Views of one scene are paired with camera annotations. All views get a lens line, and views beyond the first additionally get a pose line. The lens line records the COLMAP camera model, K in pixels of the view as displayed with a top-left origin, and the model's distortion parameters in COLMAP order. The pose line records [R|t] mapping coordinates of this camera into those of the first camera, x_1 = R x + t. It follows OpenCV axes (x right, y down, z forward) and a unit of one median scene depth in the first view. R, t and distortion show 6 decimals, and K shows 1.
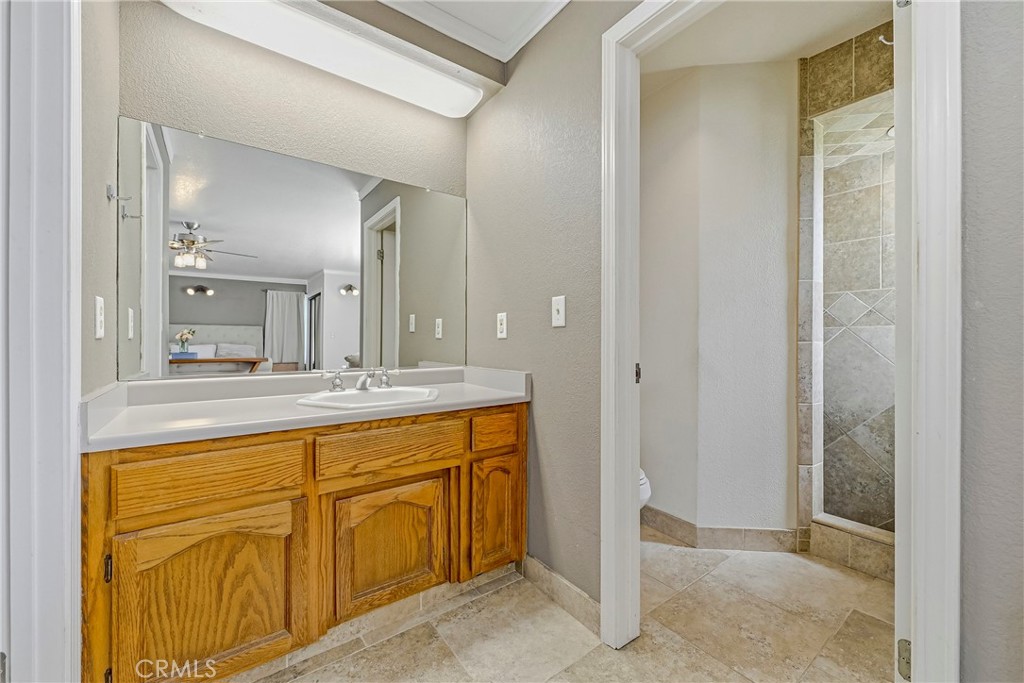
lens RADIAL K [[404.7, 0, 512.0], [0, 404.7, 341.5], [0, 0, 1]] dist [0.000351, -0.000202]
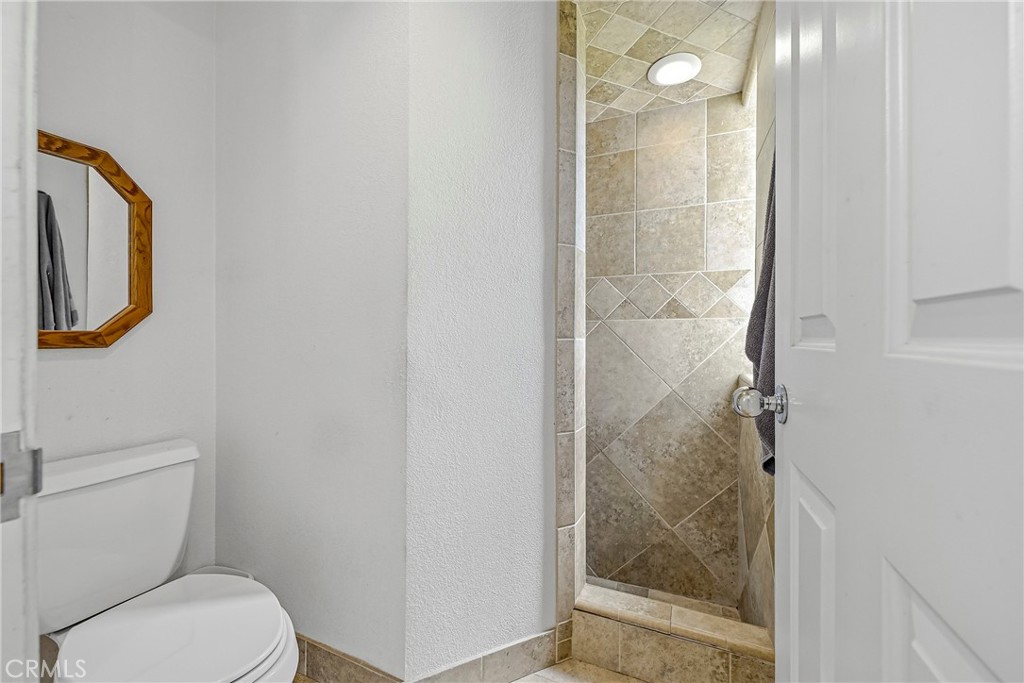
lens RADIAL K [[404.7, 0, 512.0], [0, 404.7, 341.5], [0, 0, 1]] dist [0.000351, -0.000202]
pose [[0.862287, -0.004318, 0.506402, 0.310646], [0.000204, 0.999967, 0.008179, 0.000048], [-0.506421, -0.006949, 0.862259, 0.469553]]
